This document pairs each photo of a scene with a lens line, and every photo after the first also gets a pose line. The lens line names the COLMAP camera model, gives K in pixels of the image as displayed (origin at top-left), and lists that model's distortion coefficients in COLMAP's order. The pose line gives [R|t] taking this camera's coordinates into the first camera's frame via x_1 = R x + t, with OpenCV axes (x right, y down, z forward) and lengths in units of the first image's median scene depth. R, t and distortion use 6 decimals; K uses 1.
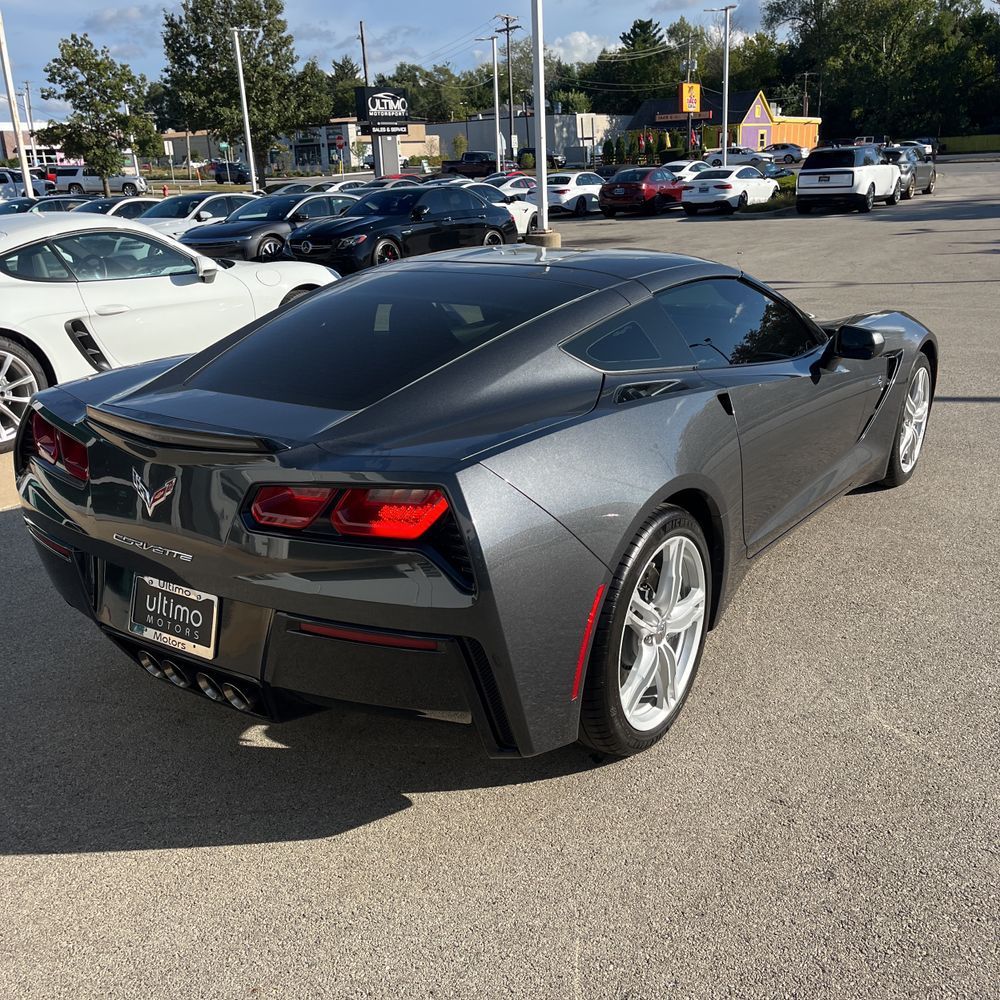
lens RADIAL K [[1017.1, 0, 494.3], [0, 1017.1, 495.6], [0, 0, 1]] dist [0.028199, 0.000000]
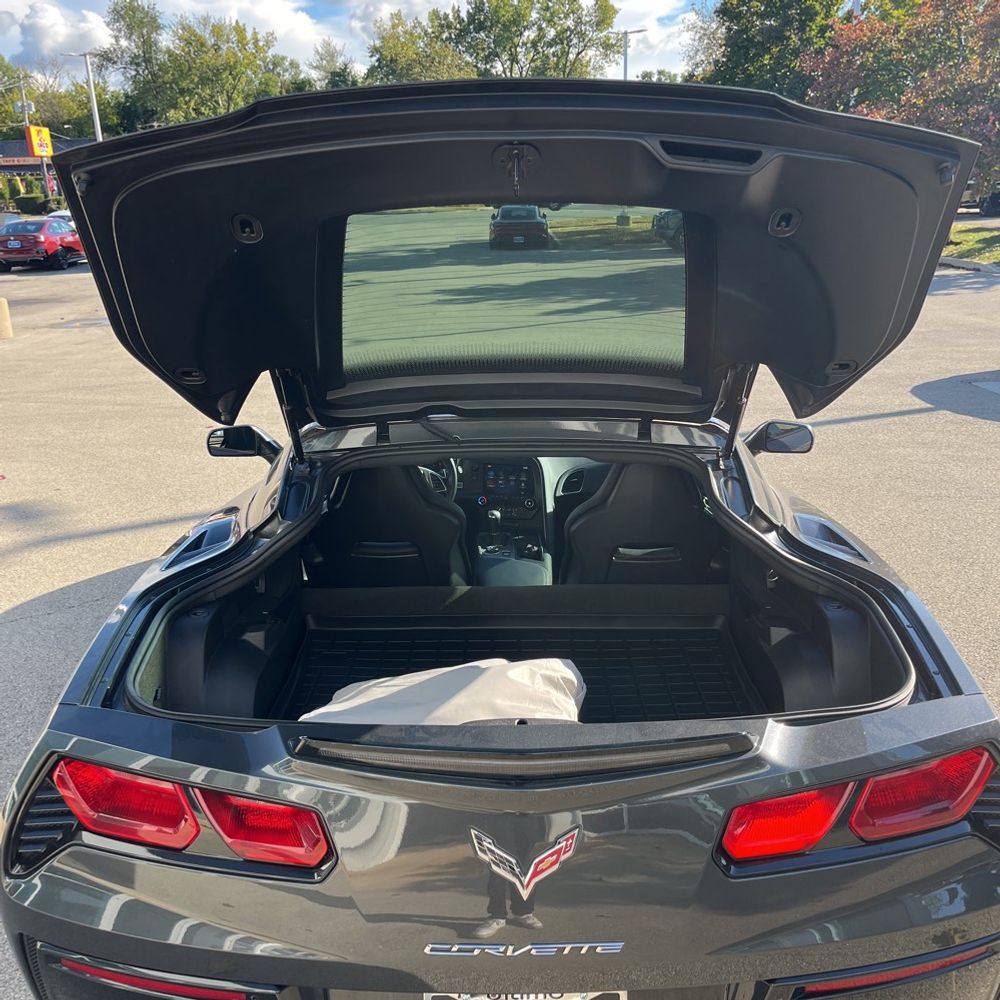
lens RADIAL K [[1017.1, 0, 509.5], [0, 1017.1, 487.8], [0, 0, 1]] dist [0.028199, 0.000000]
pose [[0.824084, -0.143897, 0.547887, -0.041848], [0.170729, 0.985316, 0.001987, -0.014691], [-0.540127, 0.091903, 0.836550, 0.030433]]
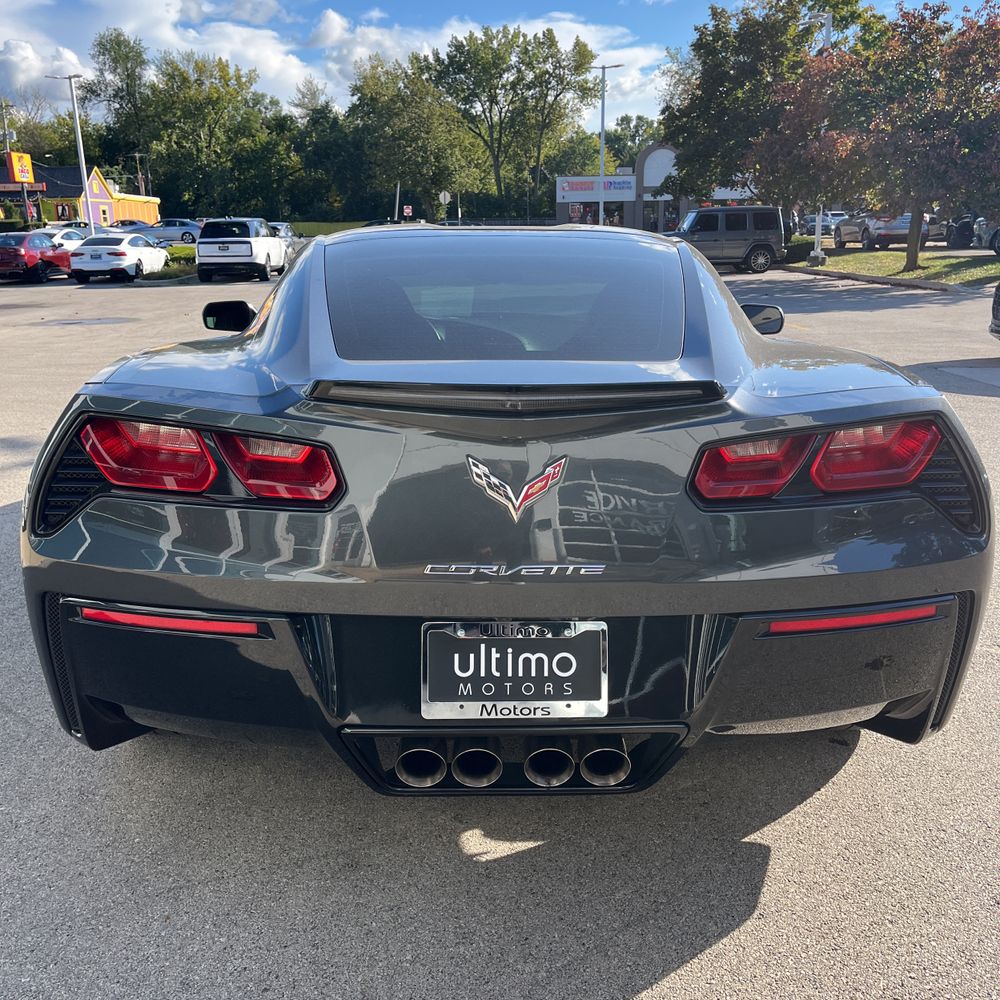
lens RADIAL K [[1017.1, 0, 502.3], [0, 1017.1, 483.3], [0, 0, 1]] dist [0.028199, 0.000000]
pose [[0.815371, -0.111052, 0.568188, -0.046903], [0.158349, 0.986785, -0.034370, 0.001043], [-0.556862, 0.117996, 0.822181, 0.029211]]
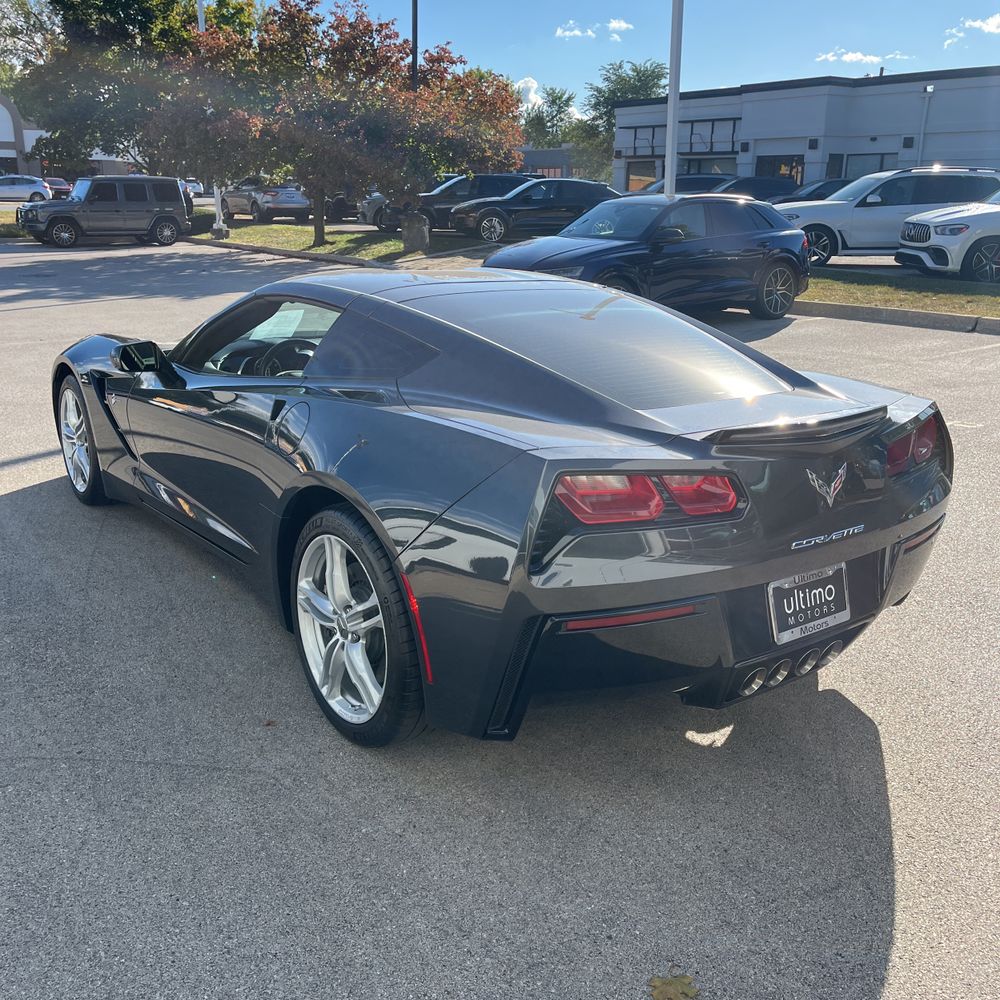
lens RADIAL K [[1017.1, 0, 506.1], [0, 1017.1, 482.9], [0, 0, 1]] dist [0.028199, 0.000000]
pose [[0.334614, -0.214452, 0.917629, -0.092139], [0.262585, 0.956413, 0.127764, -0.014830], [-0.905032, 0.198204, 0.376341, 0.058397]]
